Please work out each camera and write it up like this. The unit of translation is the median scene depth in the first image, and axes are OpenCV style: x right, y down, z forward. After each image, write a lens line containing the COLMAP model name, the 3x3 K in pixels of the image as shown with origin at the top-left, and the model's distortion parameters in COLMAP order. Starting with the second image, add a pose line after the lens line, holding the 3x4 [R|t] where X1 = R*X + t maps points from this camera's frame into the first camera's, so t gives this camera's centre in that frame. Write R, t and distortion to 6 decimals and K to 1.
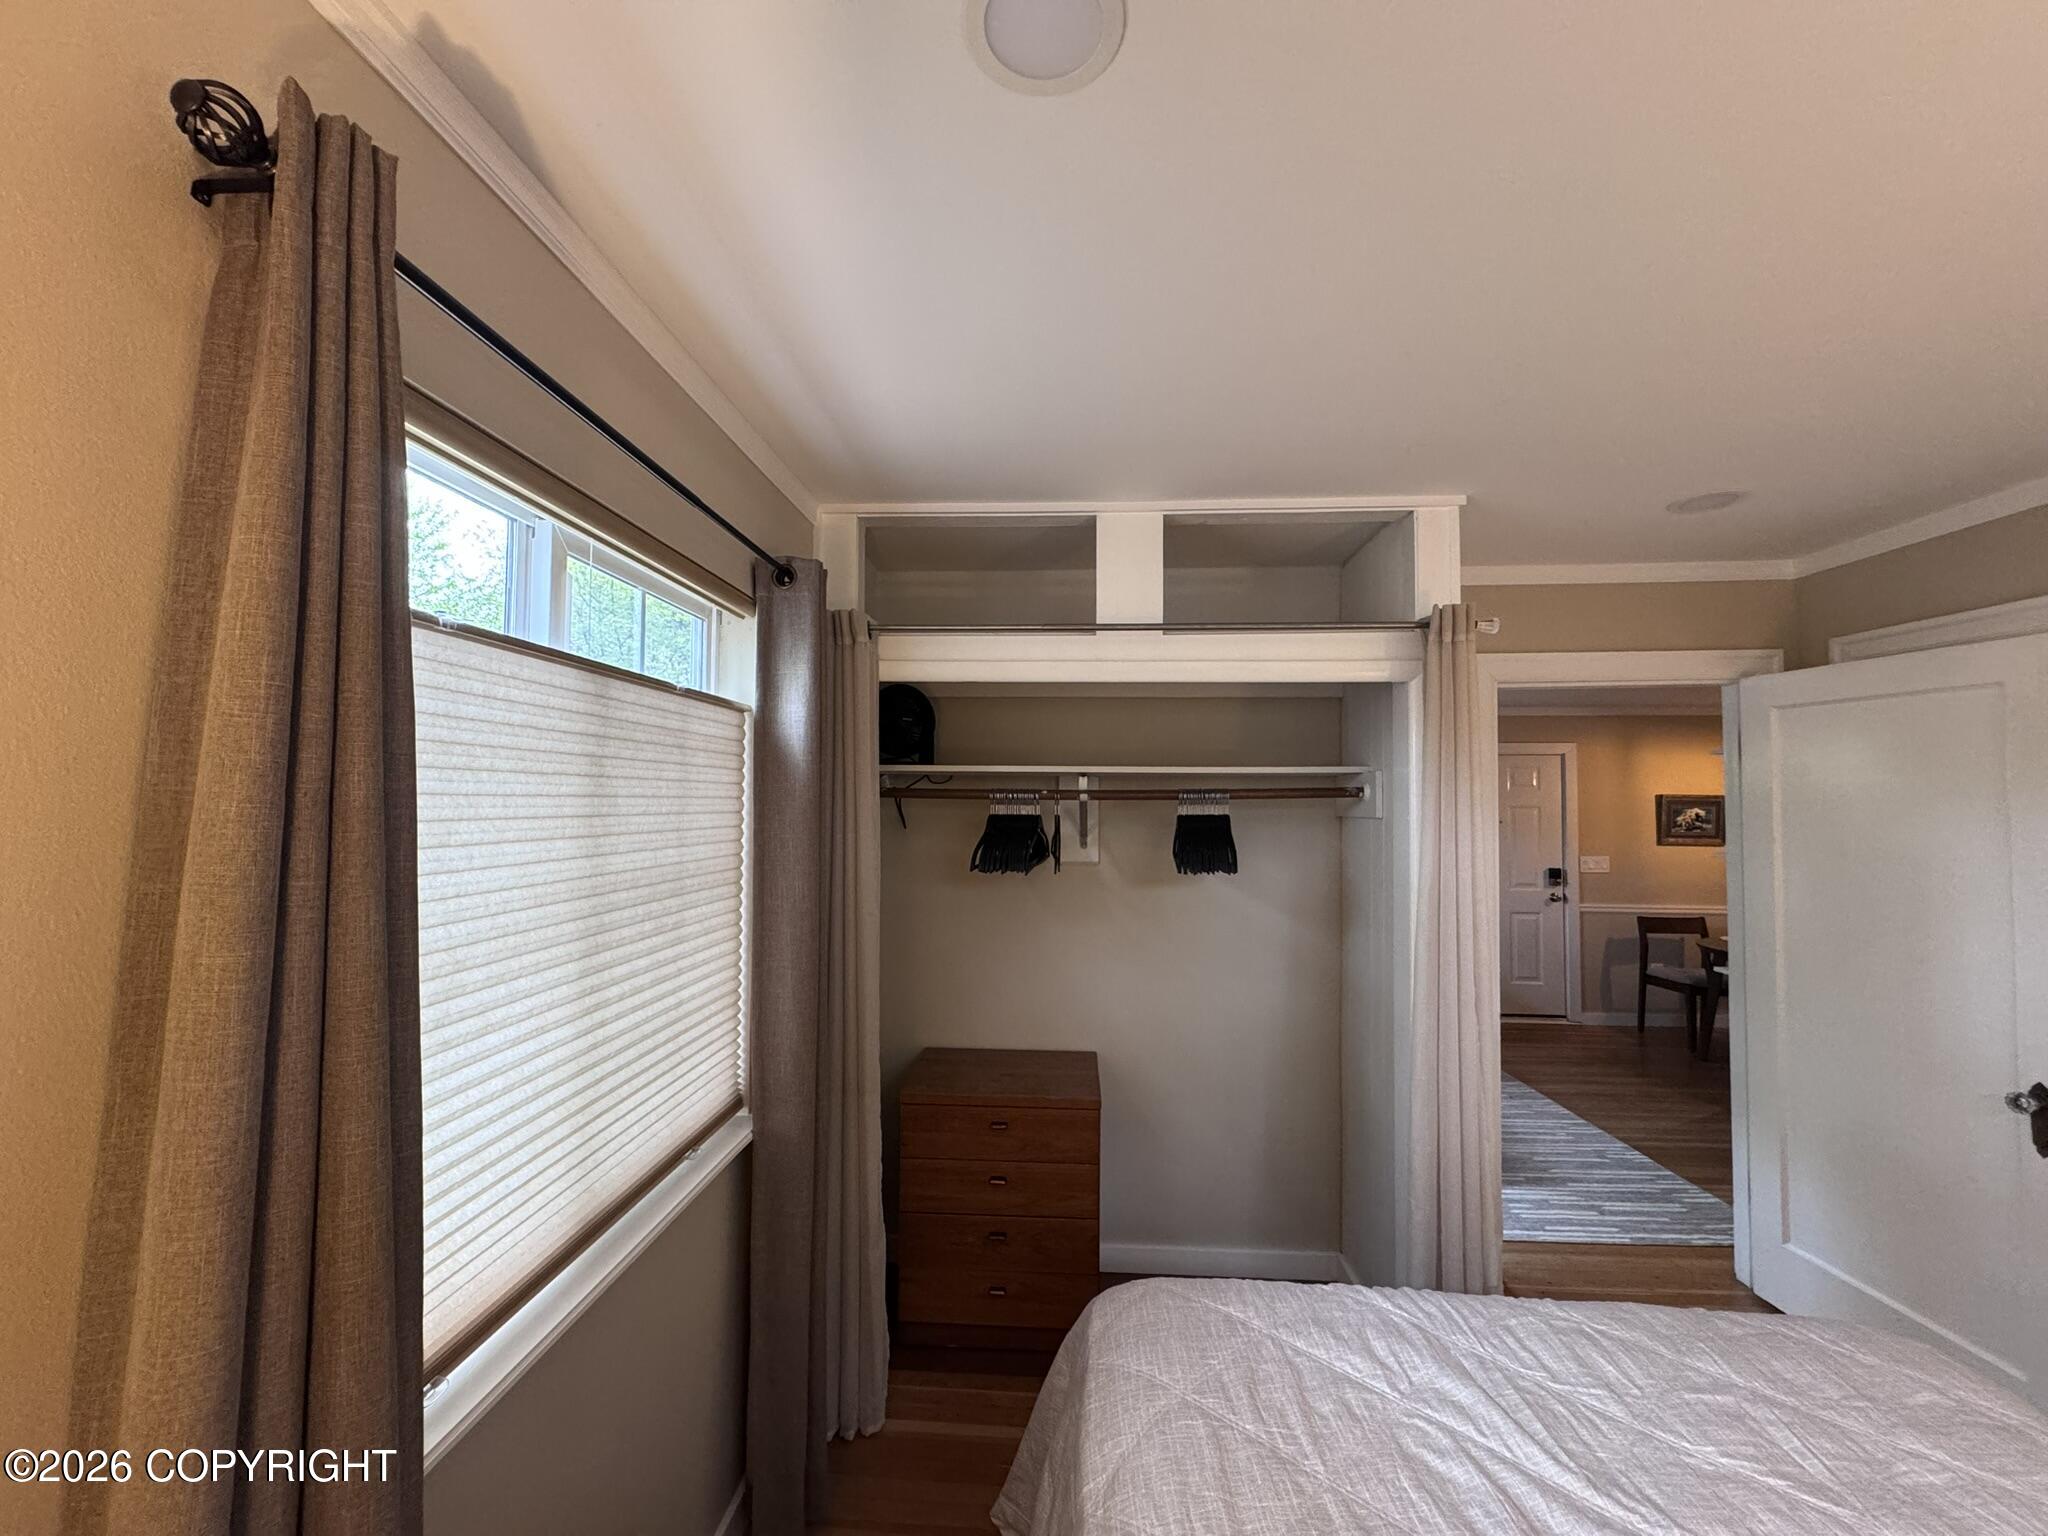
lens RADIAL K [[810.9, 0, 1024.0], [0, 810.9, 768.0], [0, 0, 1]] dist [-0.002747, 0.000065]
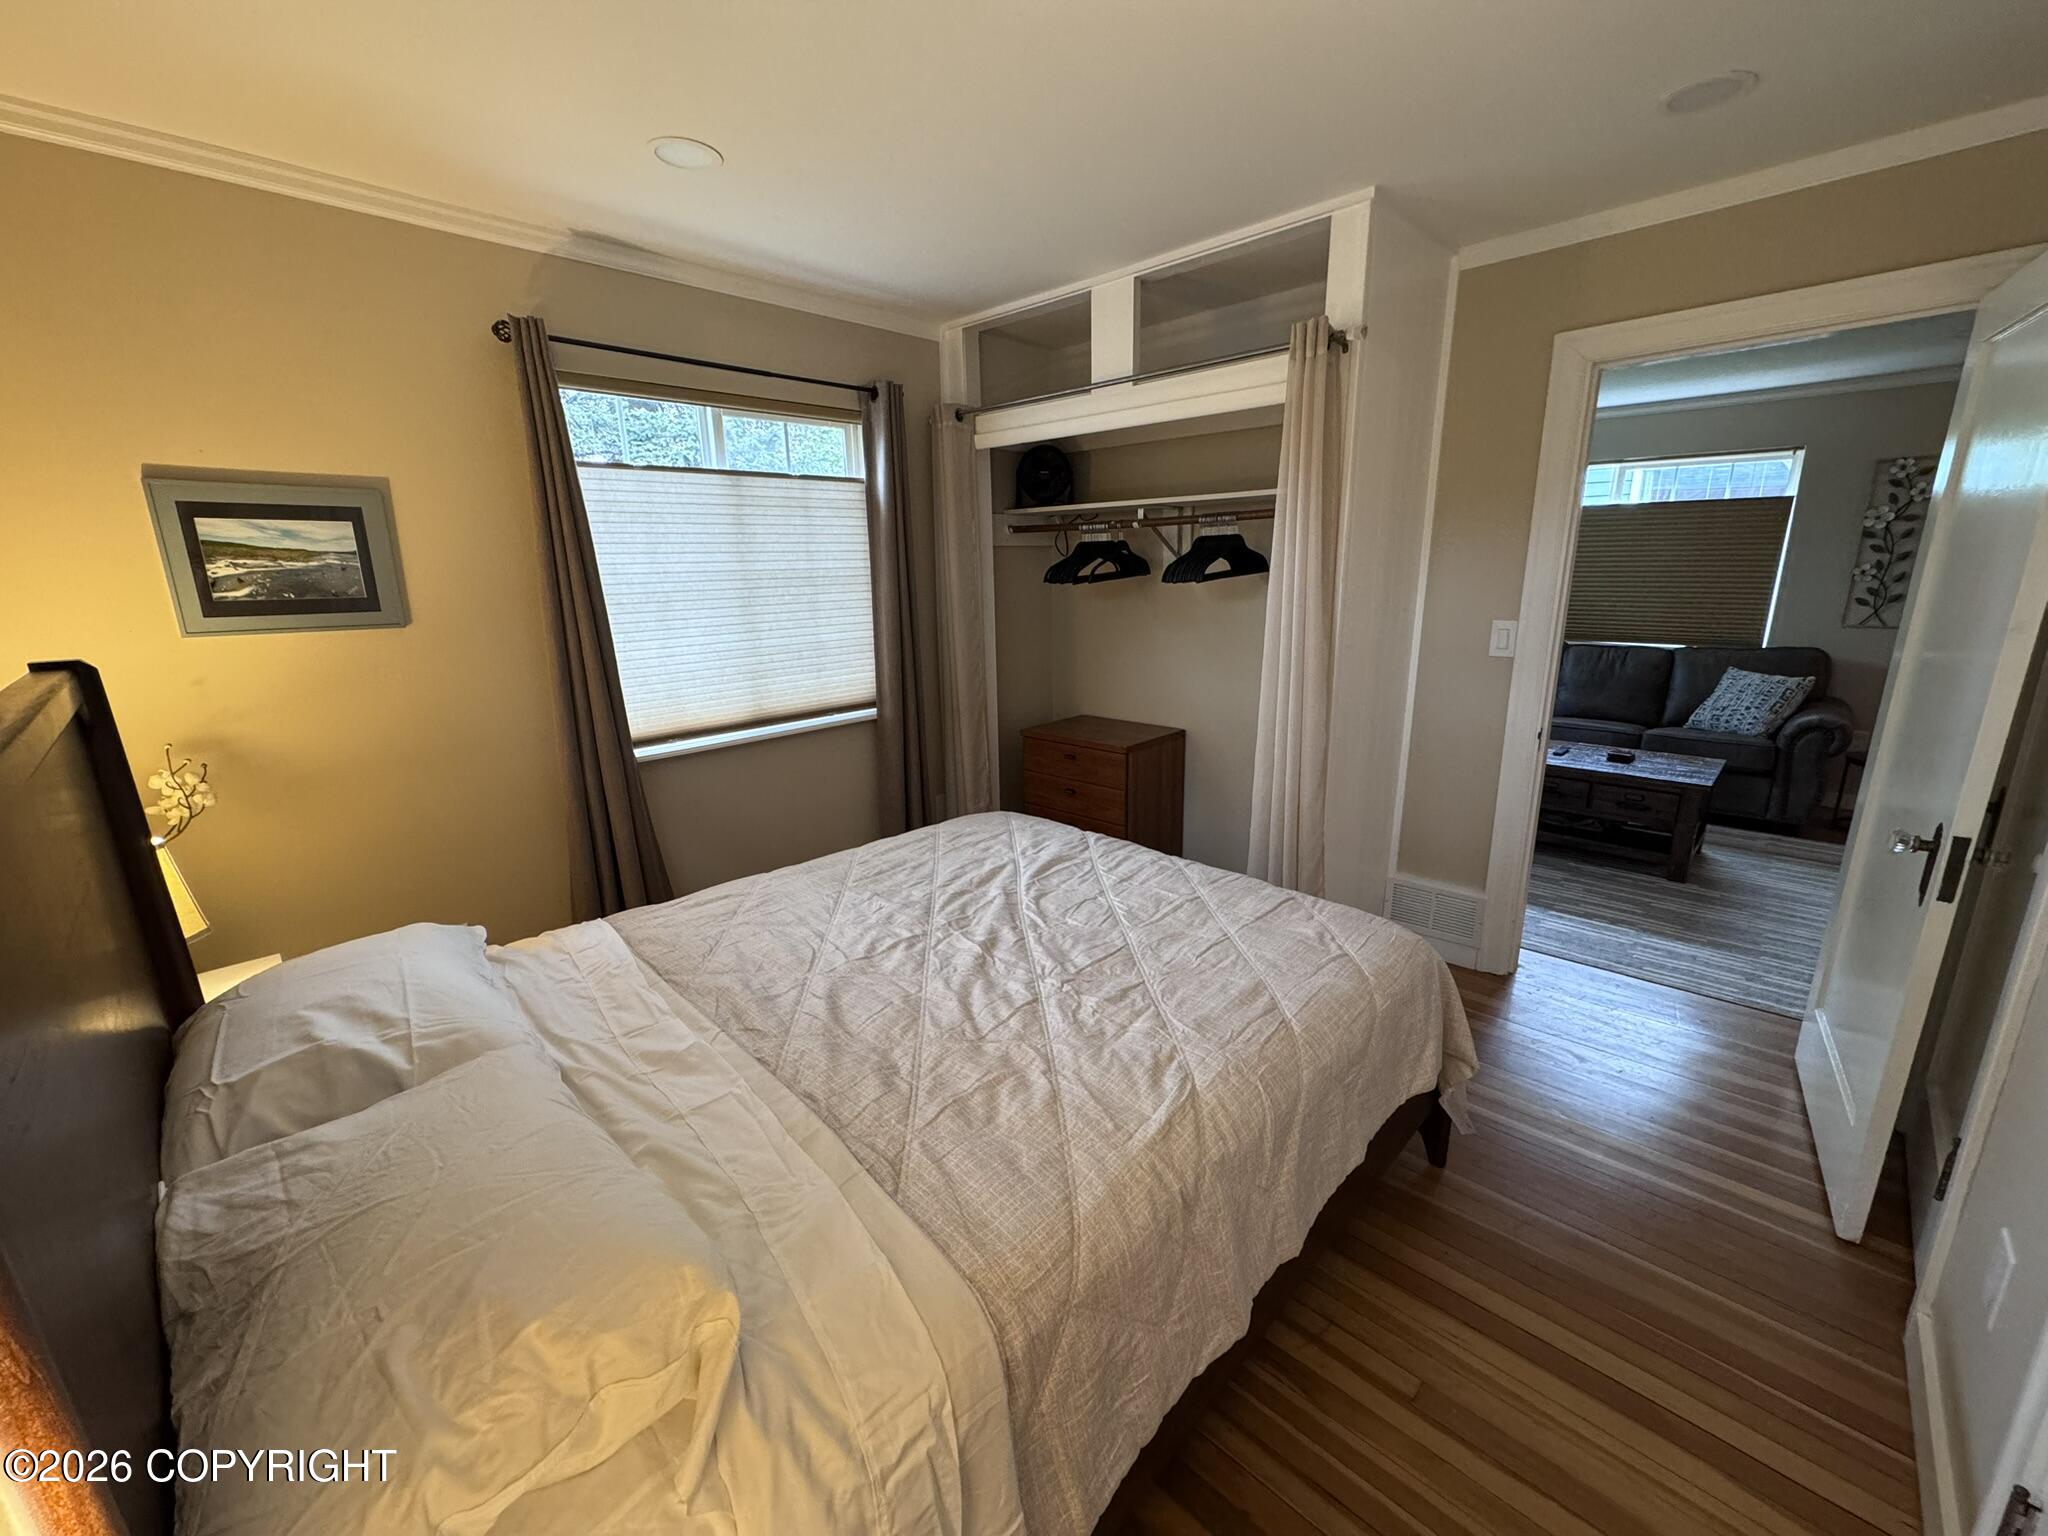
lens RADIAL K [[810.9, 0, 1024.0], [0, 810.9, 768.0], [0, 0, 1]] dist [-0.002747, 0.000065]
pose [[0.766084, 0.135877, -0.628214, 0.786838], [0.054920, 0.959986, 0.274609, 0.042551], [0.640390, -0.244875, 0.727967, -0.139979]]
